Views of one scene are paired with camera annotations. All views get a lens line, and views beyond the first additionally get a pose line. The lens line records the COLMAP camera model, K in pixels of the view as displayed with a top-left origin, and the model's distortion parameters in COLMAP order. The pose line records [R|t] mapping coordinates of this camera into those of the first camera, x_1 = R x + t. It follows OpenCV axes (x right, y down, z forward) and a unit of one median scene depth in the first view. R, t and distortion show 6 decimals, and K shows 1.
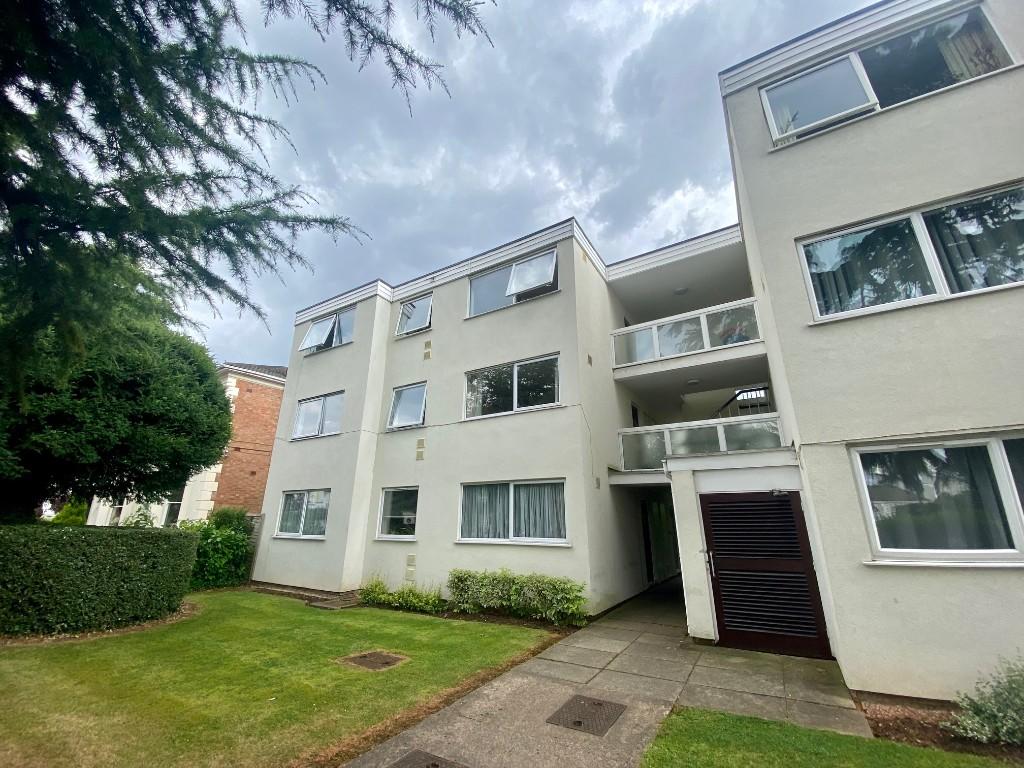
lens RADIAL K [[415.8, 0, 512.0], [0, 415.8, 384.0], [0, 0, 1]] dist [0.049137, -0.022276]
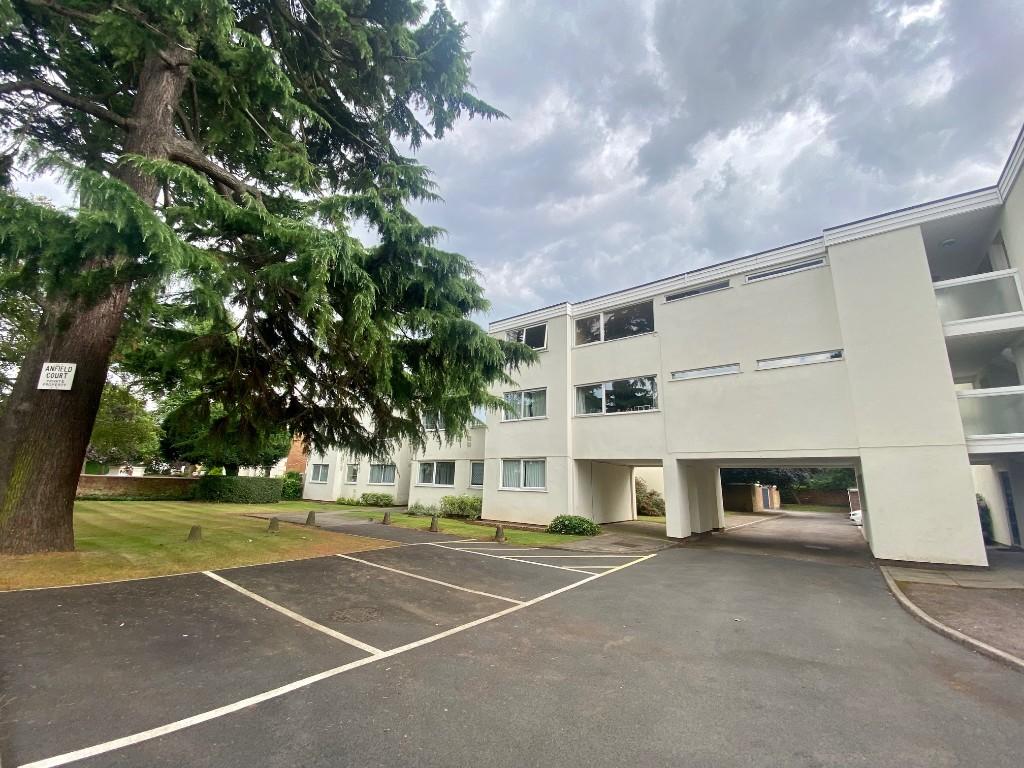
lens RADIAL K [[415.8, 0, 512.0], [0, 415.8, 384.0], [0, 0, 1]] dist [0.049137, -0.022276]
pose [[0.992940, -0.014239, -0.117759, 0.938152], [0.024551, 0.995942, 0.086589, -0.408298], [0.116048, -0.088869, 0.989260, -1.288453]]
